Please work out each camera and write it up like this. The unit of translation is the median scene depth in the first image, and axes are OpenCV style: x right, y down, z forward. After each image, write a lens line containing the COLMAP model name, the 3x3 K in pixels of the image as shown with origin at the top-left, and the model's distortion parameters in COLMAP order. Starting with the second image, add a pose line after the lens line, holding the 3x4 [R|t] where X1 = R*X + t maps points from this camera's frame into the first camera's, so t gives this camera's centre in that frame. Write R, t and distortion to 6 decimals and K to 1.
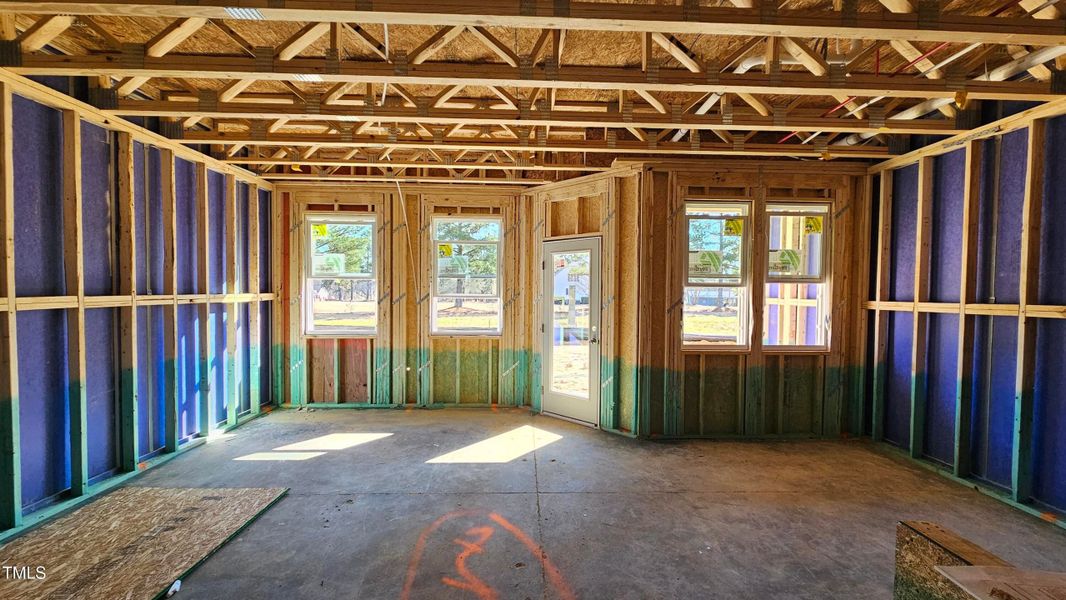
lens RADIAL K [[431.2, 0, 534.6], [0, 431.2, 303.8], [0, 0, 1]] dist [-0.002900, 0.000291]
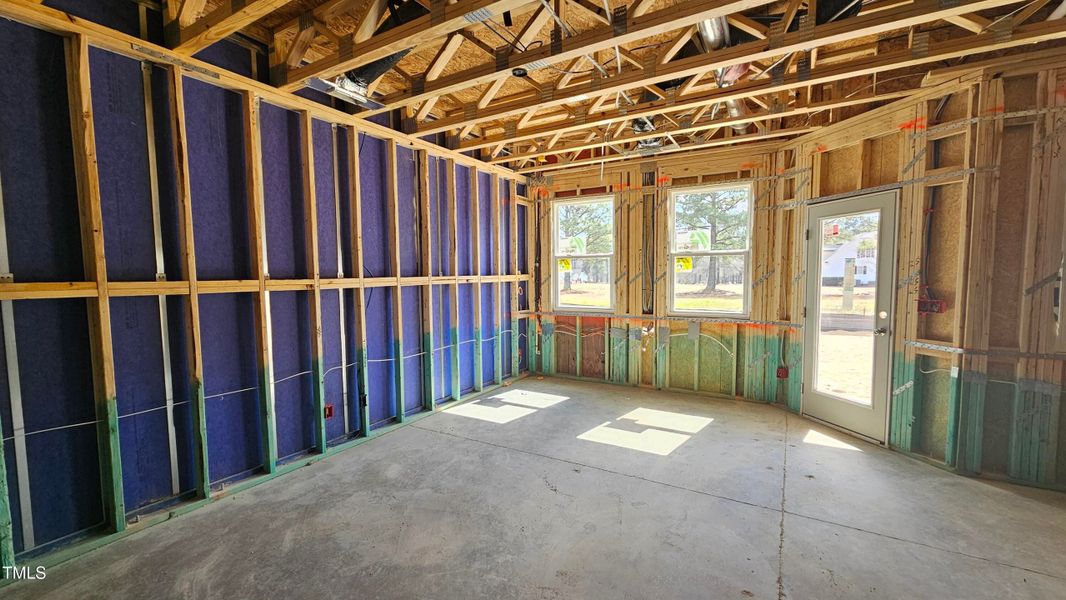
lens RADIAL K [[431.2, 0, 538.3], [0, 431.2, 305.5], [0, 0, 1]] dist [-0.002900, 0.000291]
pose [[0.847652, 0.022681, -0.530067, 0.026923], [0.001578, 0.998974, 0.045269, 0.007076], [0.530550, -0.039209, 0.846746, 0.054531]]
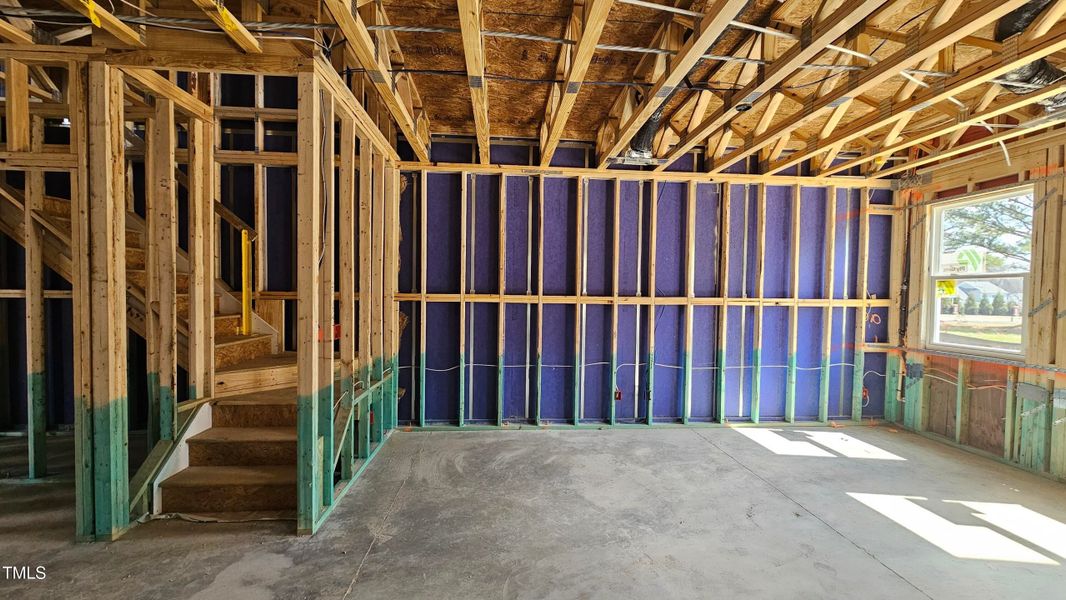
lens RADIAL K [[431.2, 0, 535.7], [0, 431.2, 305.8], [0, 0, 1]] dist [-0.002900, 0.000291]
pose [[0.050603, 0.024171, -0.998426, 0.330310], [-0.041641, 0.998889, 0.022072, 0.001035], [0.997850, 0.040458, 0.051553, 0.246577]]
